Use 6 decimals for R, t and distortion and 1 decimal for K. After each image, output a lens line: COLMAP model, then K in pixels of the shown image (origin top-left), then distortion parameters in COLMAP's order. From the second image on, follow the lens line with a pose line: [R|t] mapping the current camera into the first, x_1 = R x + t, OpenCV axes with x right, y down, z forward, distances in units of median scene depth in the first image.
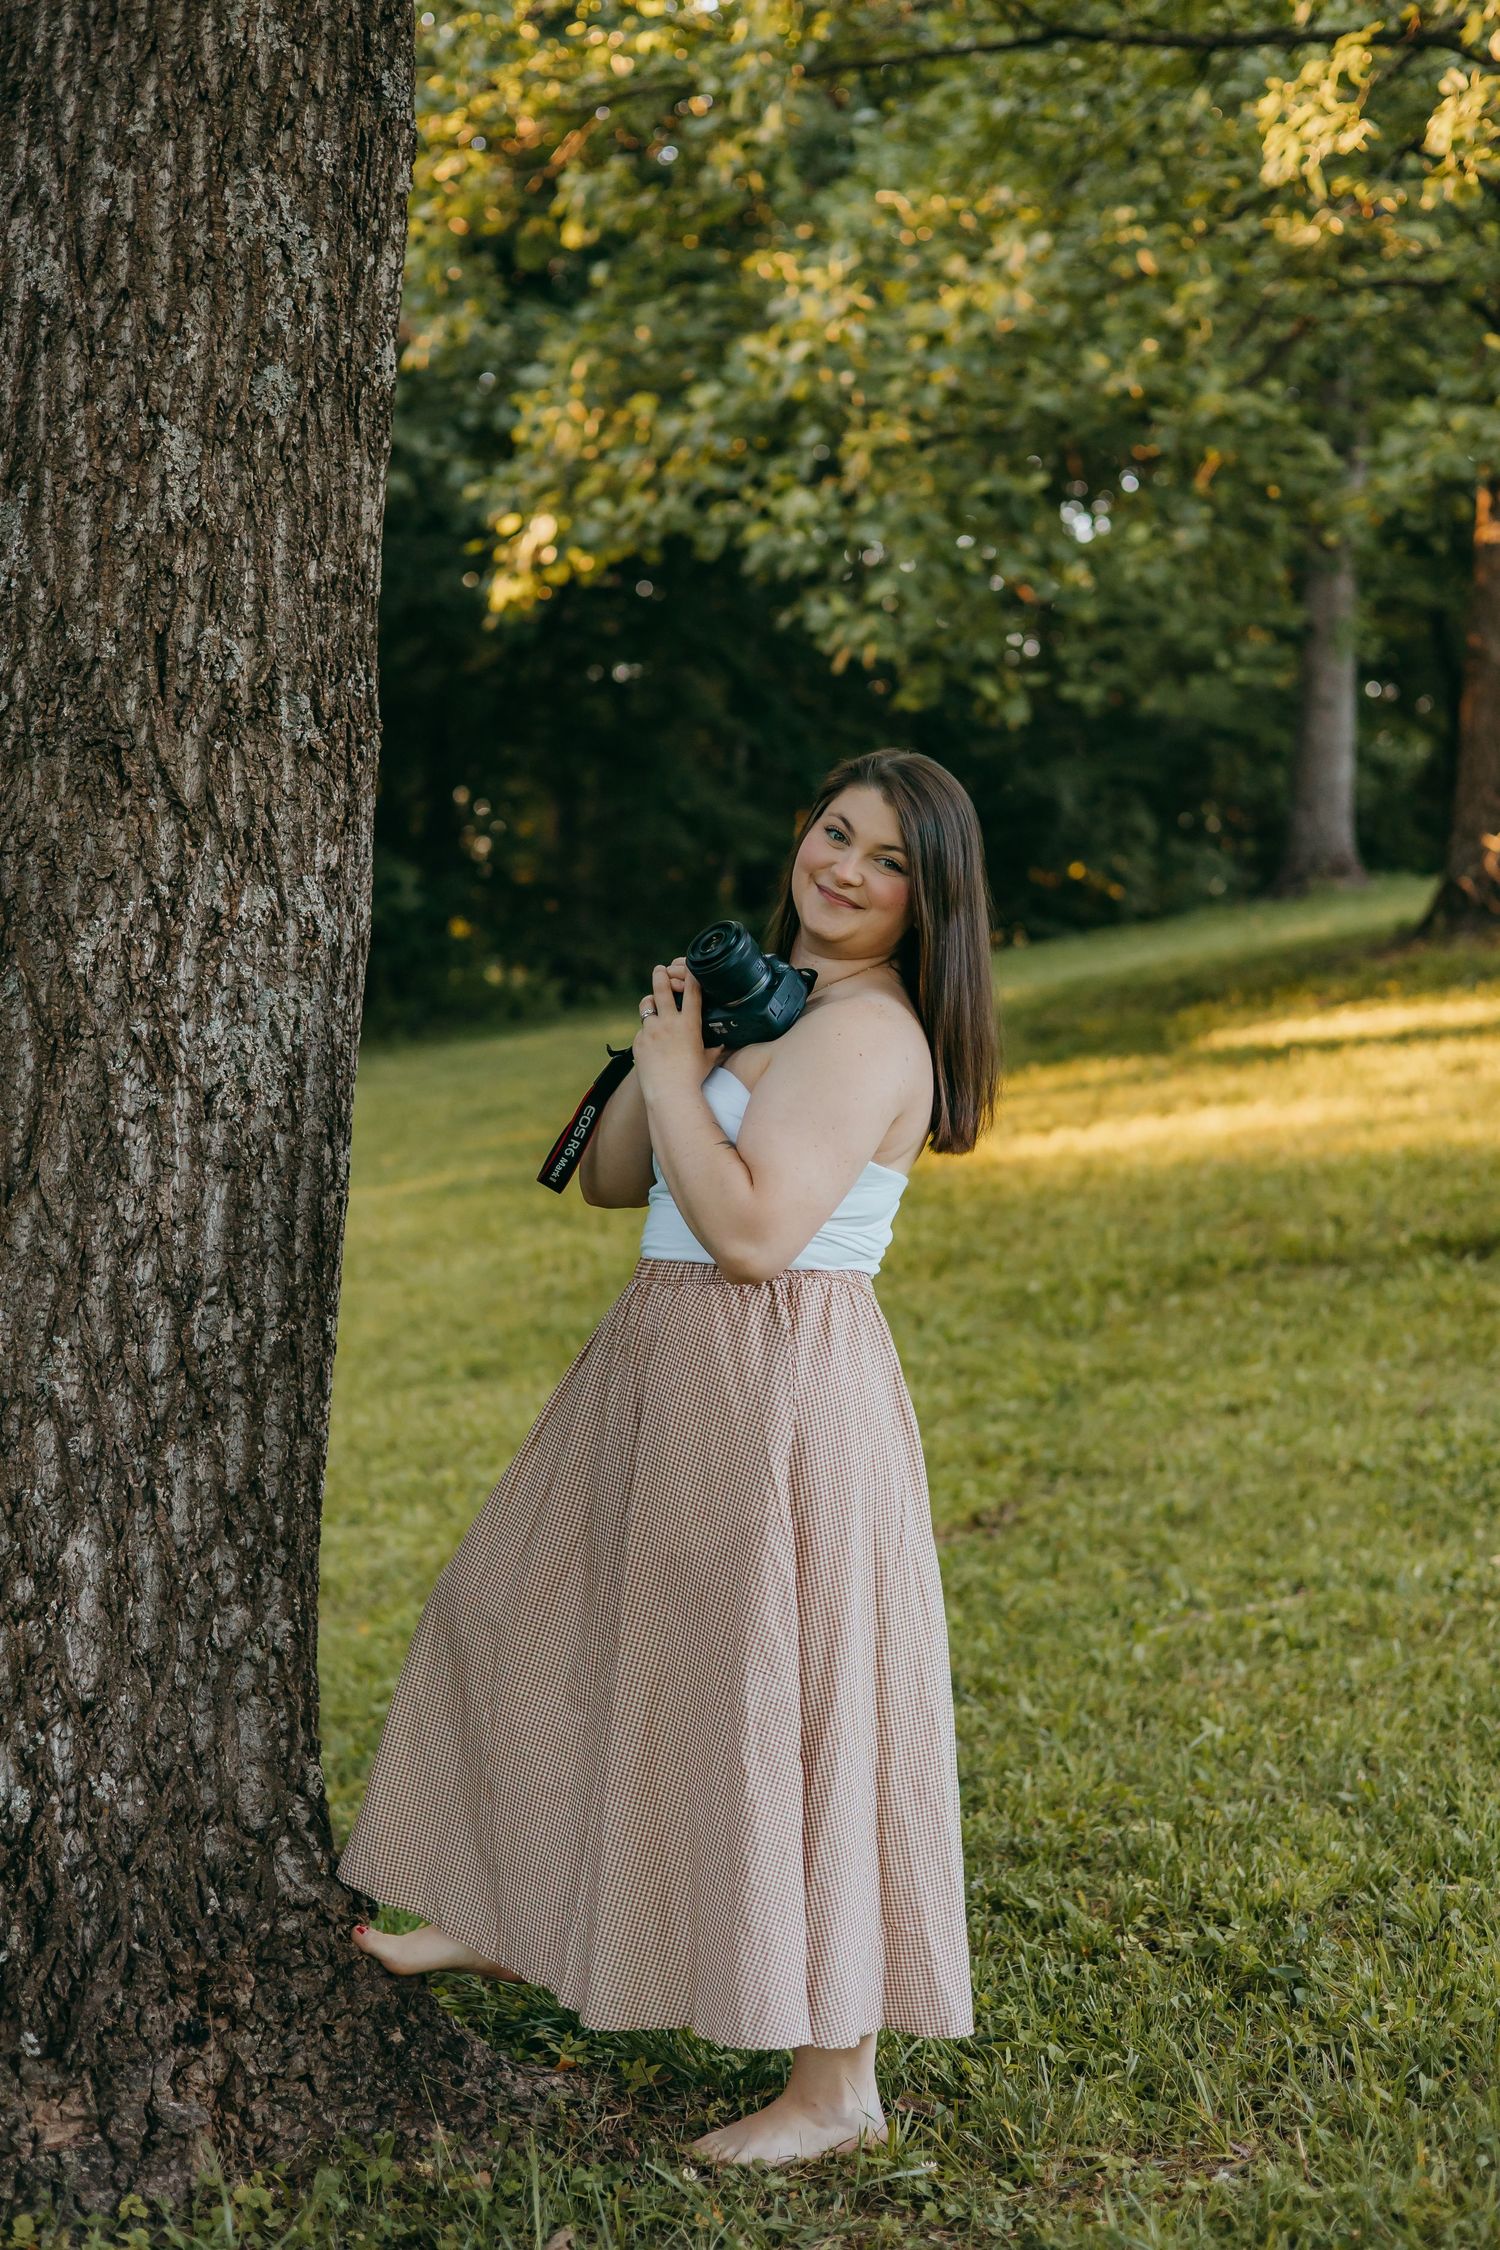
lens RADIAL K [[3454.3, 0, 750.0], [0, 3454.3, 1125.0], [0, 0, 1]] dist [-0.009883, 0.049995]
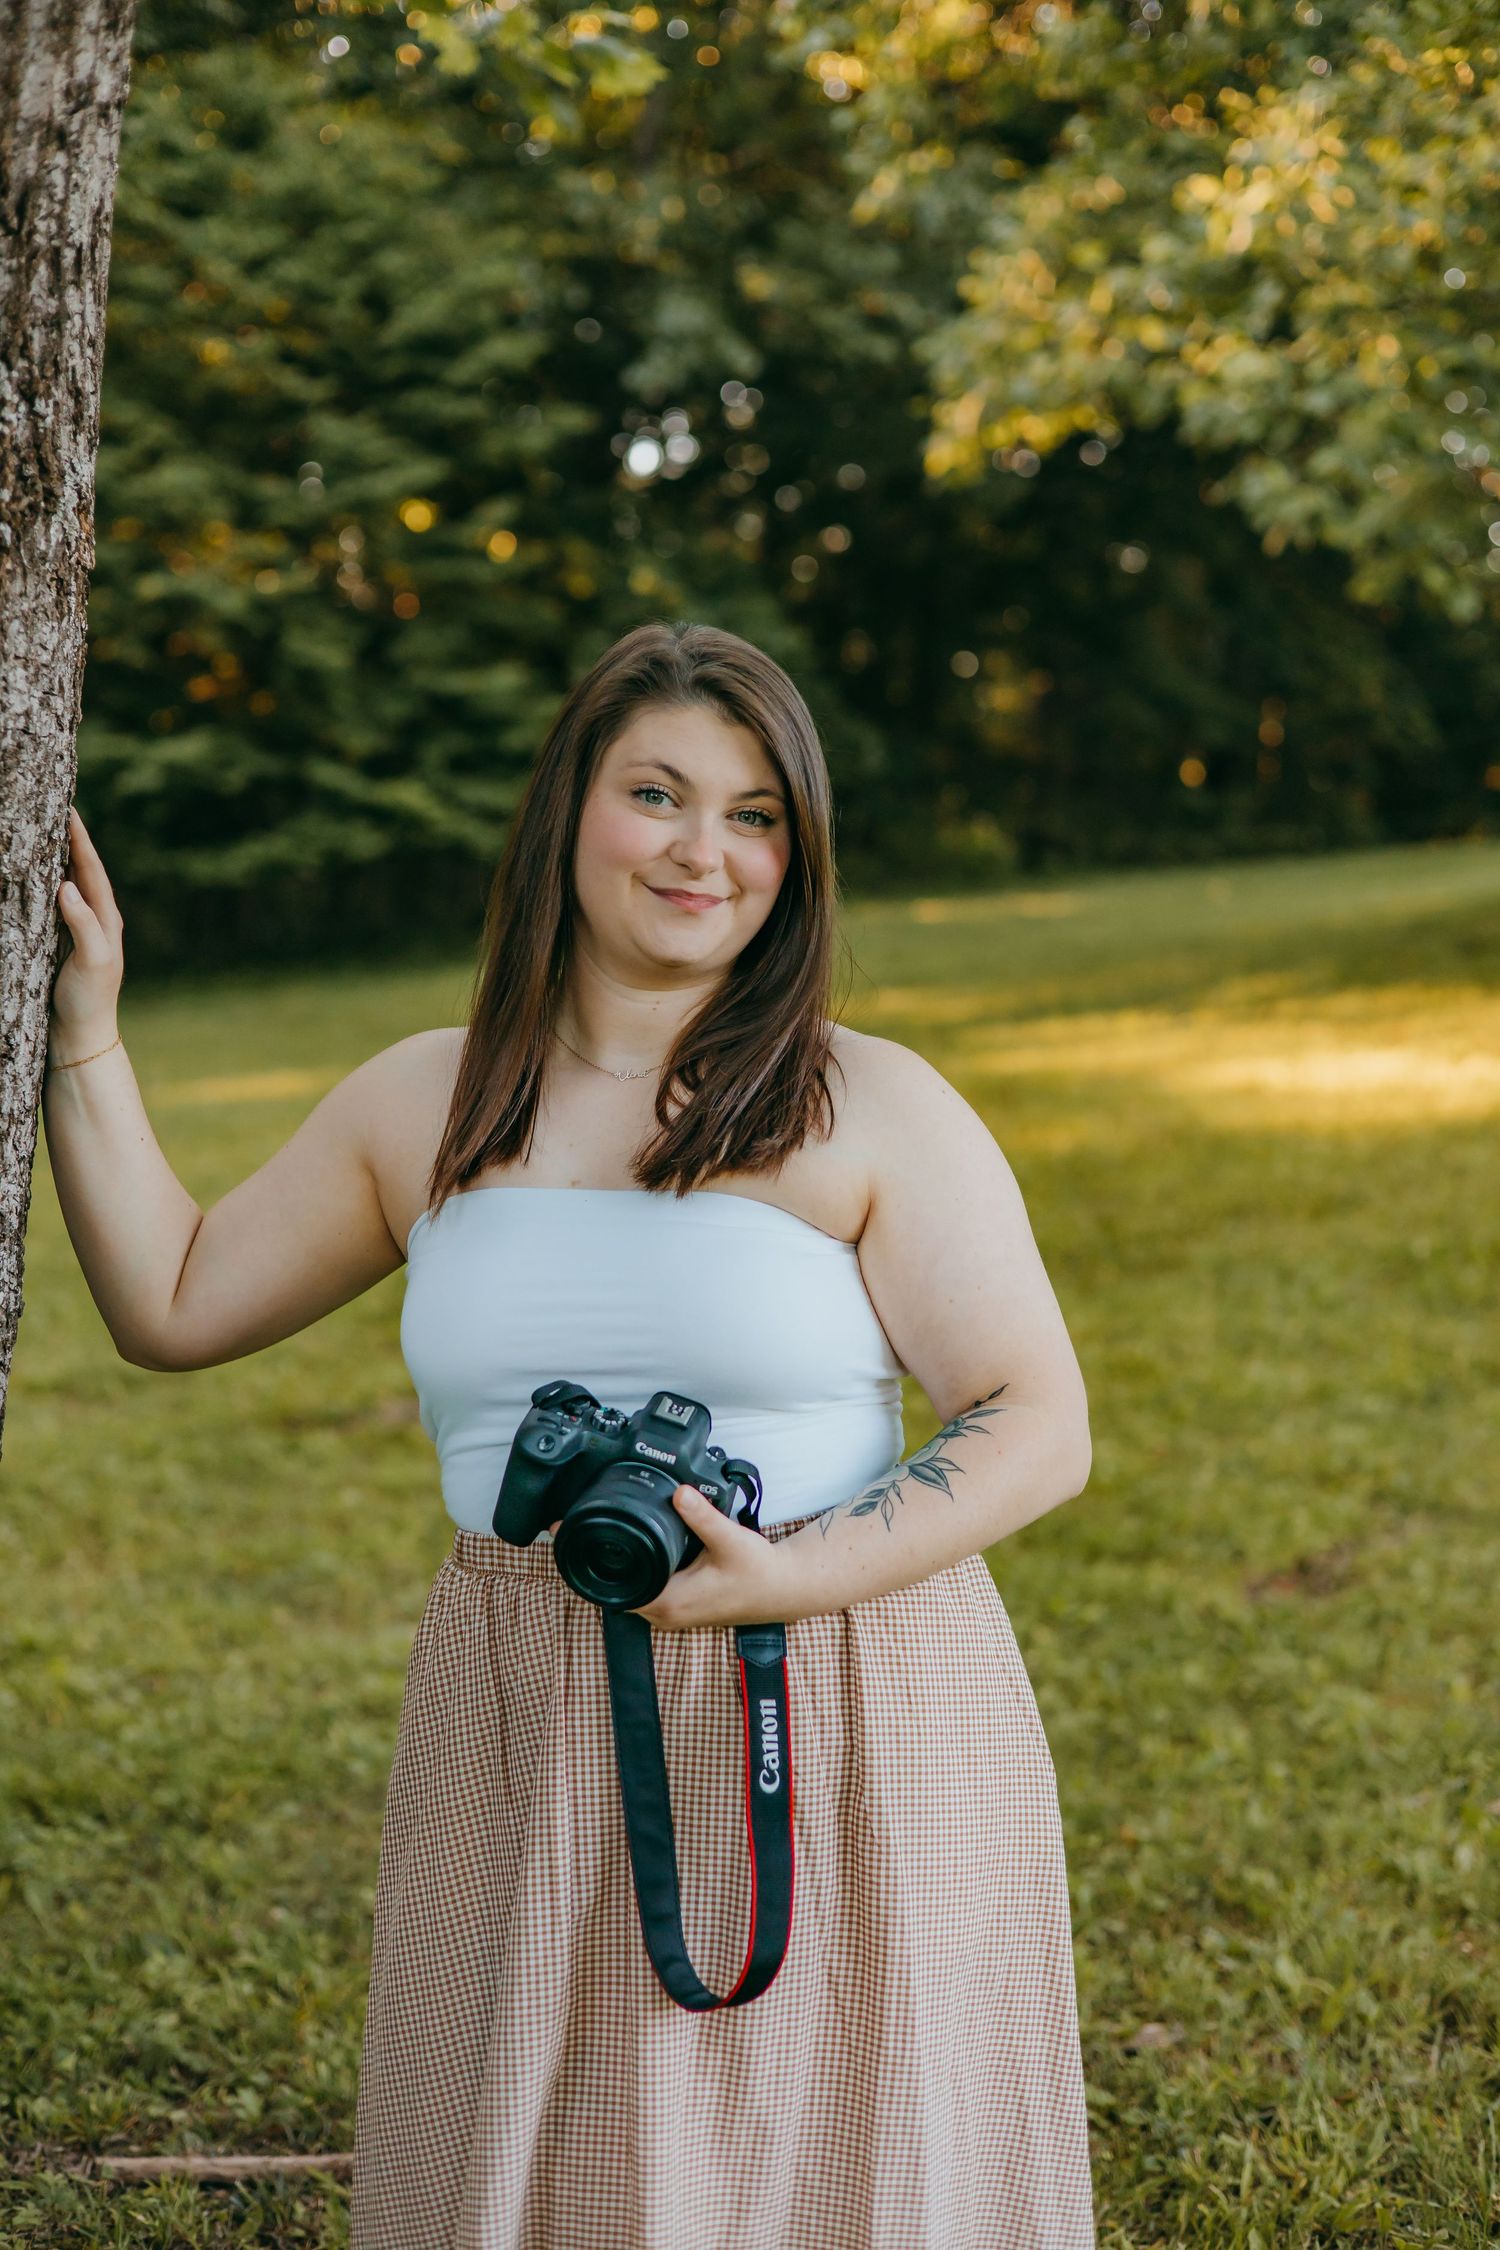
lens RADIAL K [[3001.7, 0, 750.0], [0, 3001.7, 1125.0], [0, 0, 1]] dist [0.016079, 0.036042]
pose [[0.984770, 0.076560, -0.156096, 0.025063], [-0.067493, 0.995755, 0.062589, -0.018110], [0.160225, -0.051100, 0.985757, 0.170438]]
